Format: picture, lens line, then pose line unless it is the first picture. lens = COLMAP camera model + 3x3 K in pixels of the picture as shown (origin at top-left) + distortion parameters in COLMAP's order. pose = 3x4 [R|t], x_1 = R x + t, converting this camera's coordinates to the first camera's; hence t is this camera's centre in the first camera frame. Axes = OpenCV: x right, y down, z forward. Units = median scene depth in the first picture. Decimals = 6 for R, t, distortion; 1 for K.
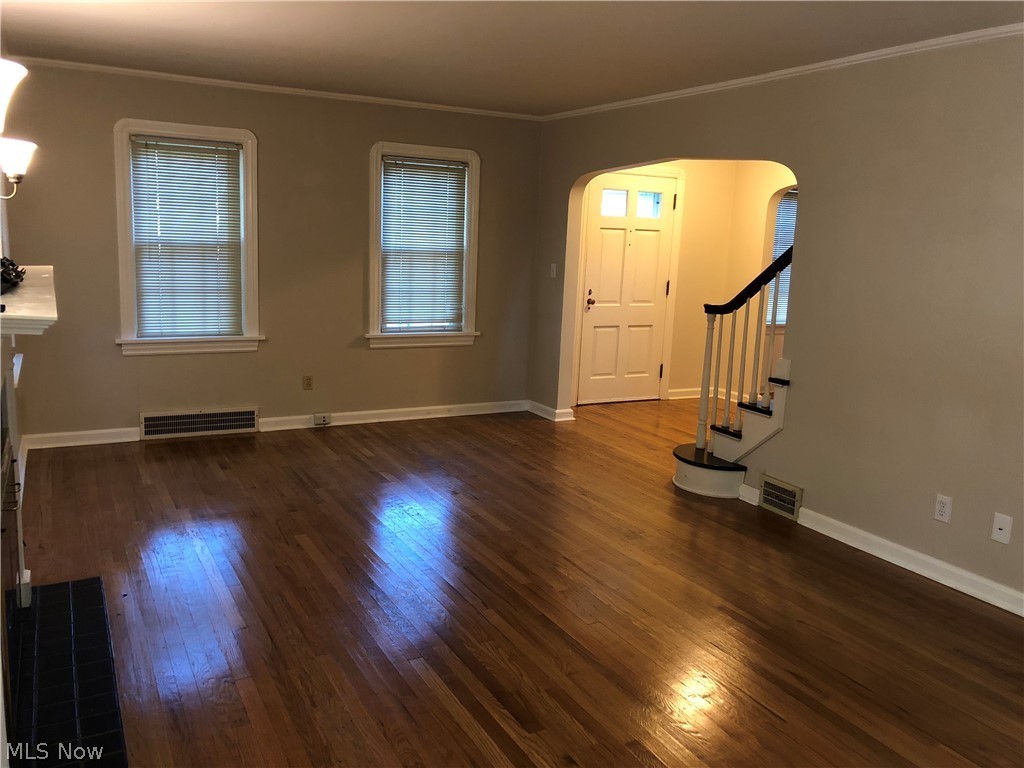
lens RADIAL K [[828.2, 0, 517.1], [0, 828.2, 380.4], [0, 0, 1]] dist [0.005440, -0.006263]
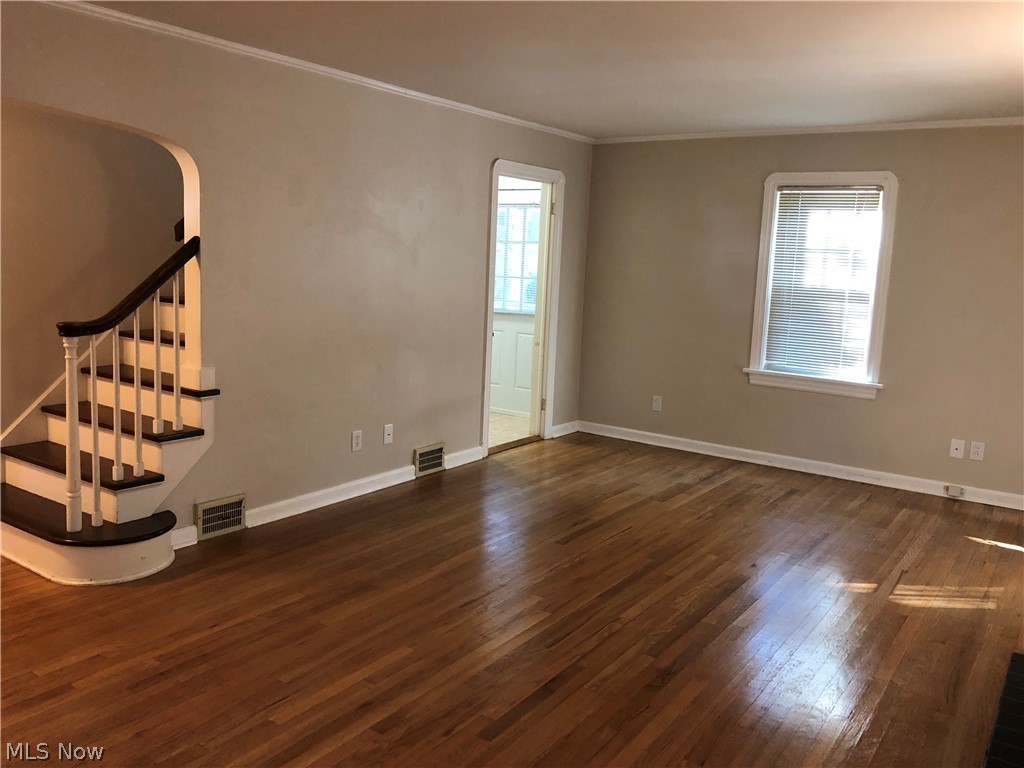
lens RADIAL K [[828.2, 0, 507.7], [0, 828.2, 384.3], [0, 0, 1]] dist [0.005440, -0.006263]
pose [[-0.435919, -0.204236, 0.876506, -0.616419], [0.095183, 0.957986, 0.270560, -0.224671], [-0.894938, 0.201371, -0.398165, 1.103540]]
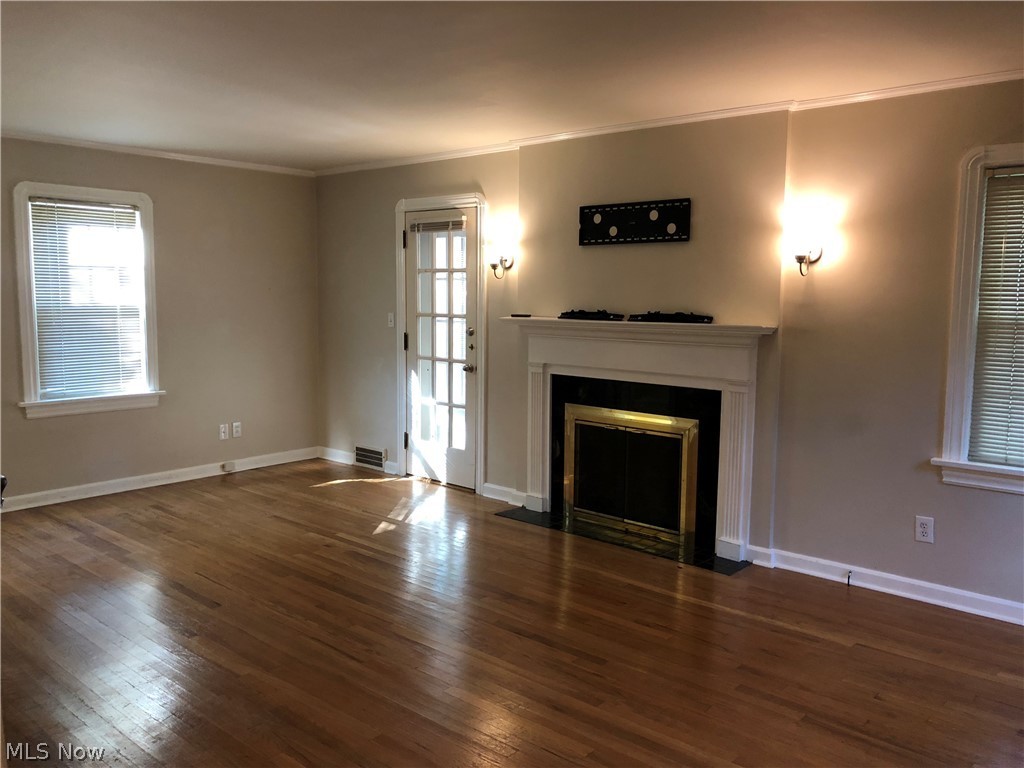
lens RADIAL K [[828.2, 0, 514.1], [0, 828.2, 379.9], [0, 0, 1]] dist [0.005440, -0.006263]
pose [[-0.943430, -0.016641, -0.331153, -0.007249], [-0.106549, 0.960984, 0.255259, -0.247804], [0.313985, 0.276103, -0.908394, 1.419907]]
